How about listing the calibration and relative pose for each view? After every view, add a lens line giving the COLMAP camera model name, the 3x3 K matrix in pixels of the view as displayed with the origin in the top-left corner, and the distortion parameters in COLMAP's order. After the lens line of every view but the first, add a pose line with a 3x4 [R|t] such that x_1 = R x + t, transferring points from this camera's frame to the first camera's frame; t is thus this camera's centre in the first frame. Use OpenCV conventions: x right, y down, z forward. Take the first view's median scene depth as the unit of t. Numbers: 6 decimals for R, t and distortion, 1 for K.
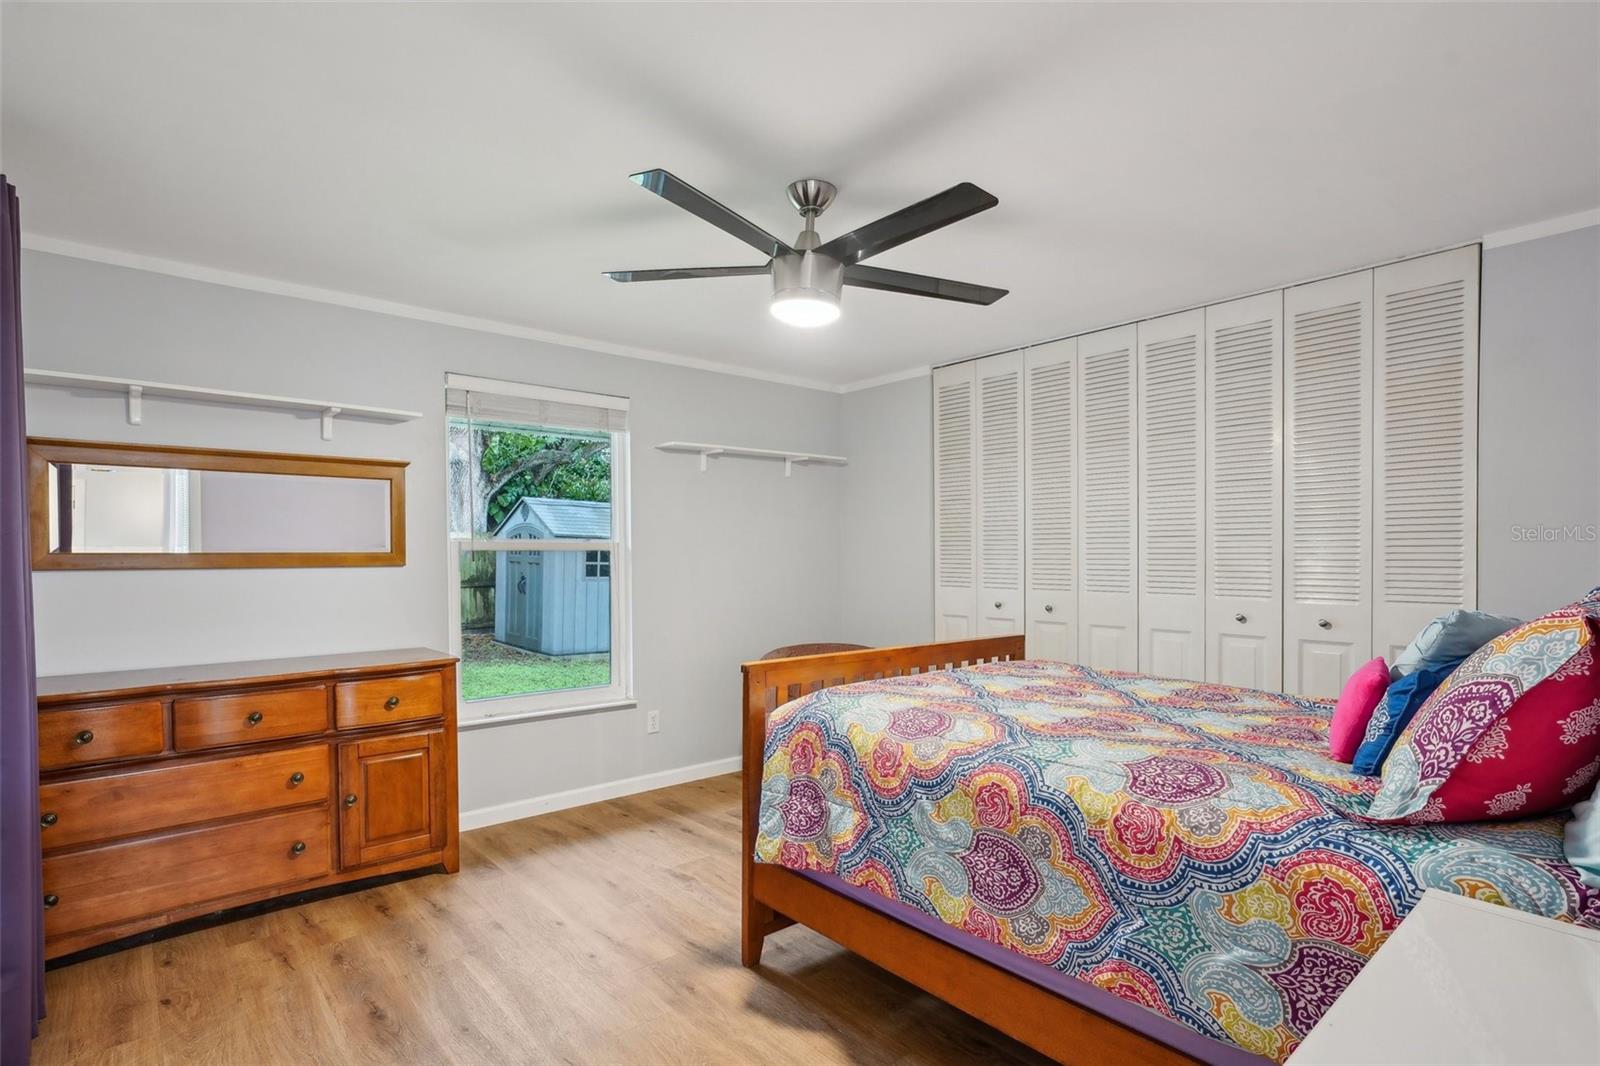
lens RADIAL K [[799.7, 0, 760.5], [0, 799.7, 568.3], [0, 0, 1]] dist [0.000844, 0.000105]
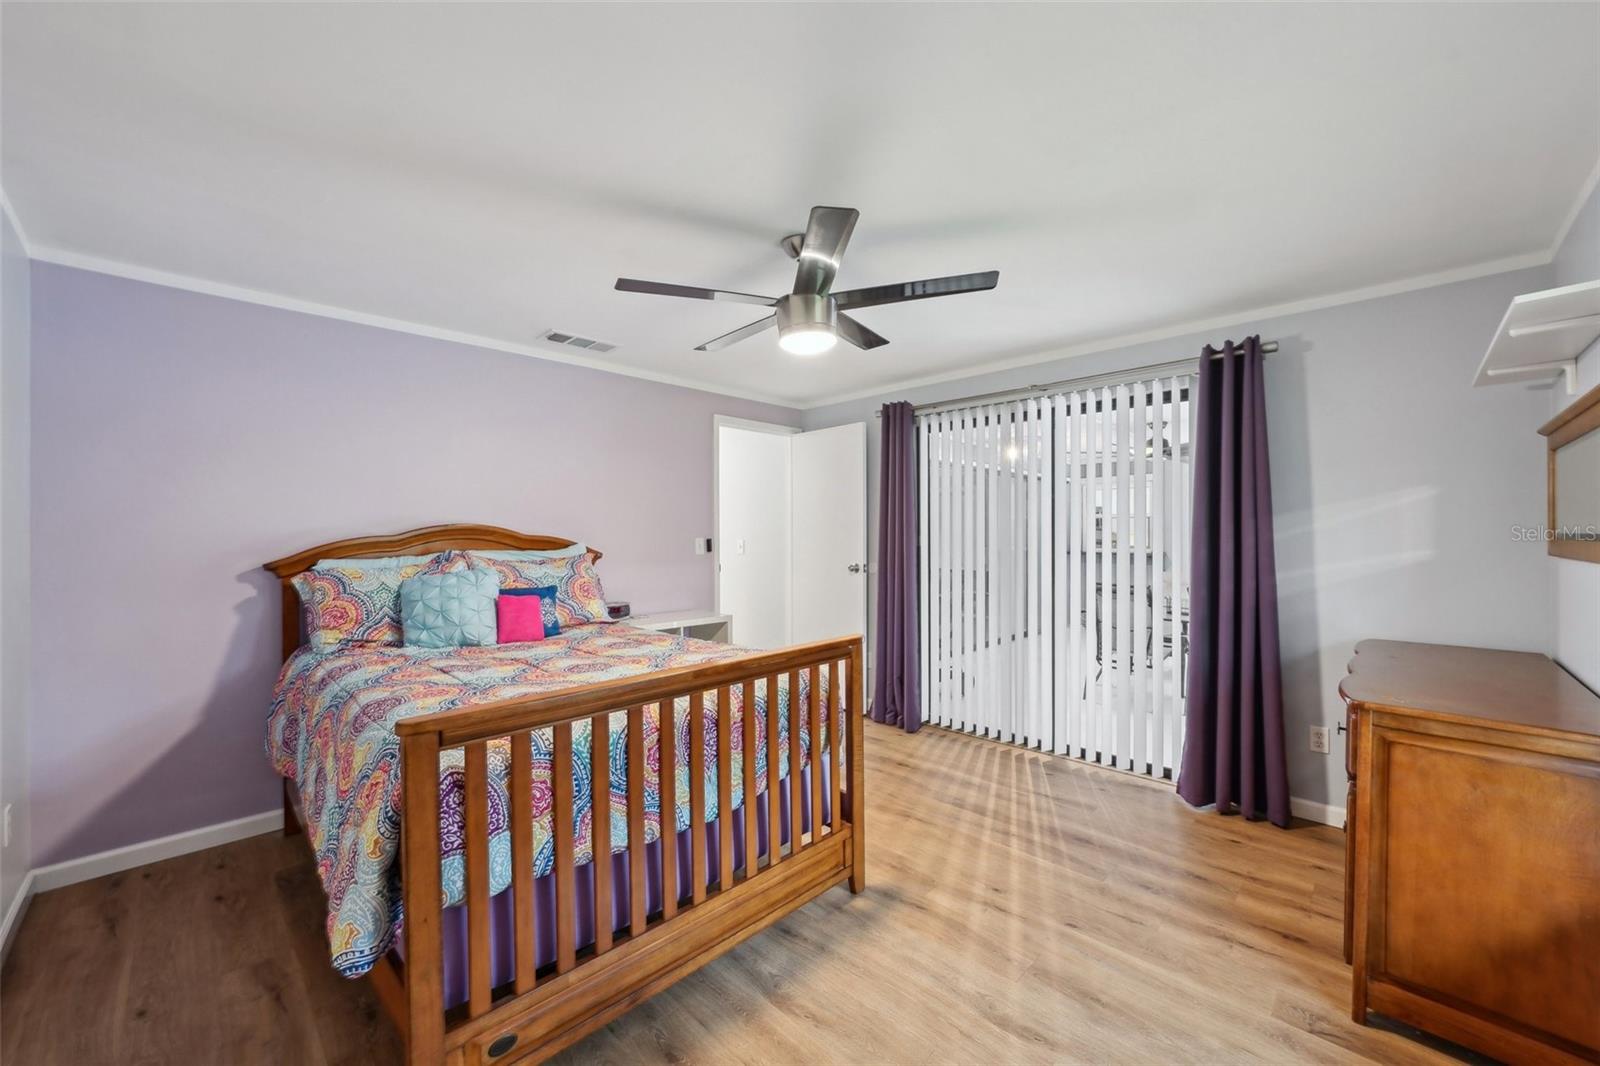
lens RADIAL K [[625.2, 0, 795.0], [0, 625.2, 541.8], [0, 0, 1]] dist [-0.017873, 0.004274]
pose [[-0.992365, 0.008775, -0.123024, 0.187502], [0.004489, 0.999375, 0.035074, -0.050527], [0.123255, 0.034254, -0.991784, 1.906487]]
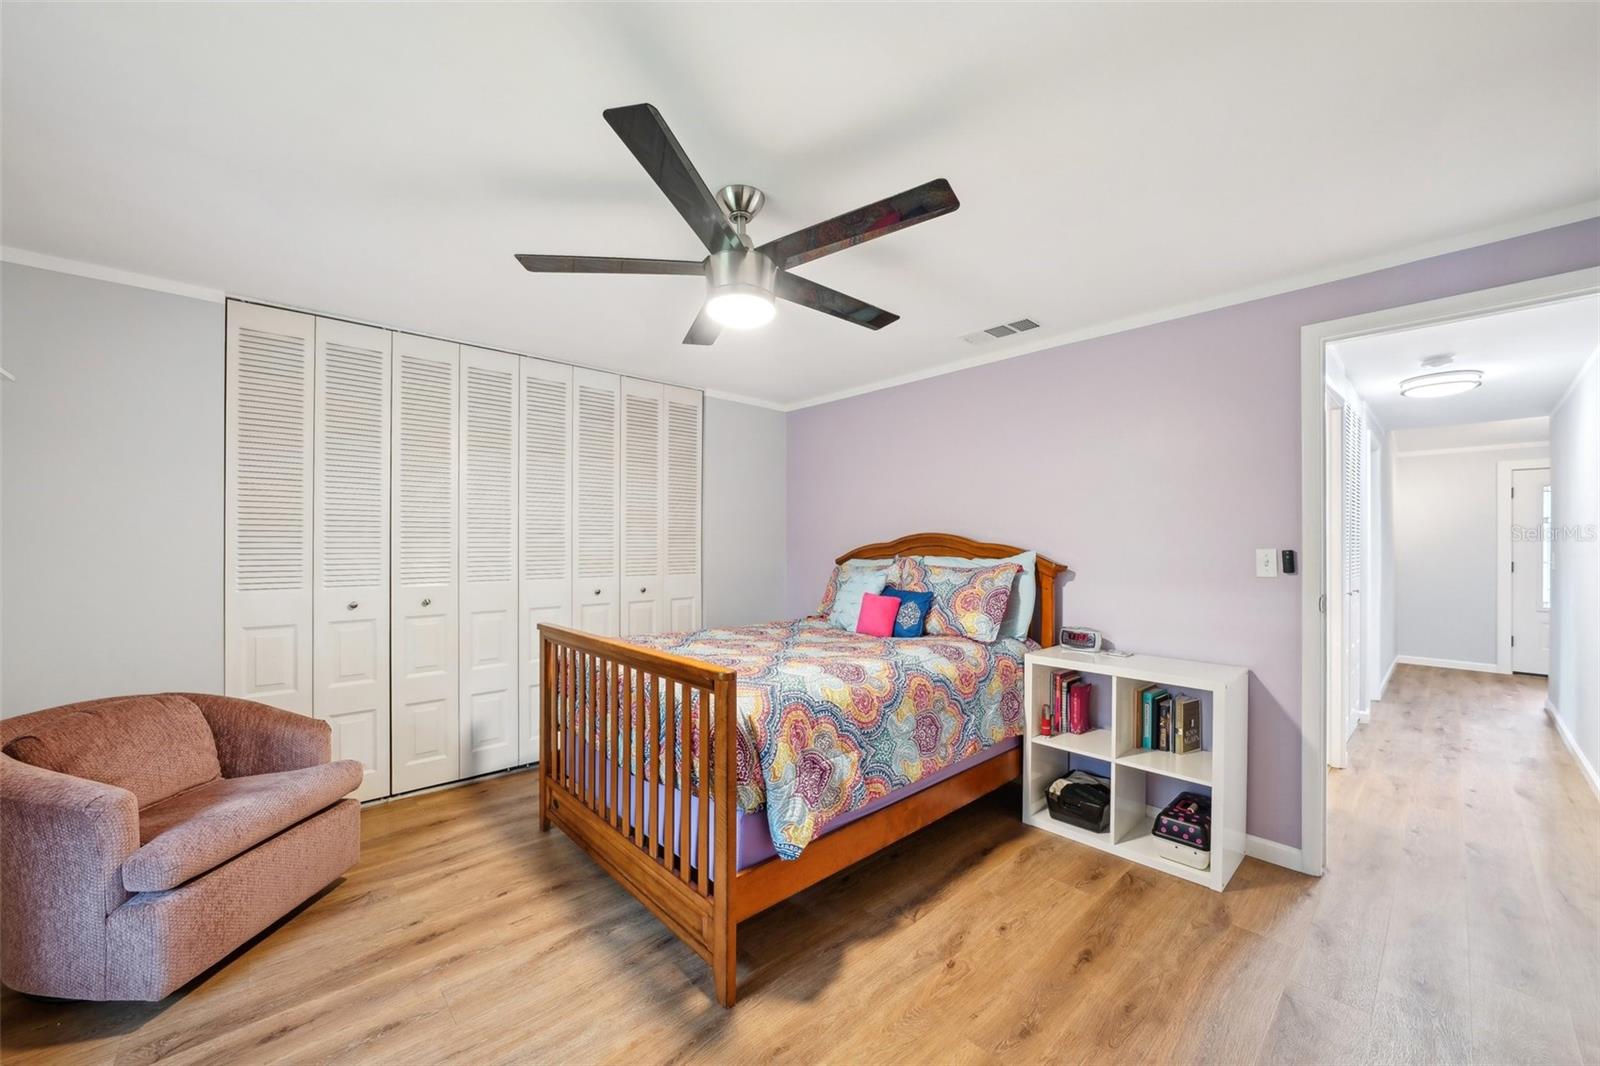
lens RADIAL K [[625.2, 0, 795.0], [0, 625.2, 541.8], [0, 0, 1]] dist [-0.017873, 0.004274]
pose [[-0.072395, 0.007277, 0.997350, -0.732495], [0.018493, 0.999811, -0.005952, -0.020507], [-0.997205, 0.018013, -0.072515, 0.983150]]
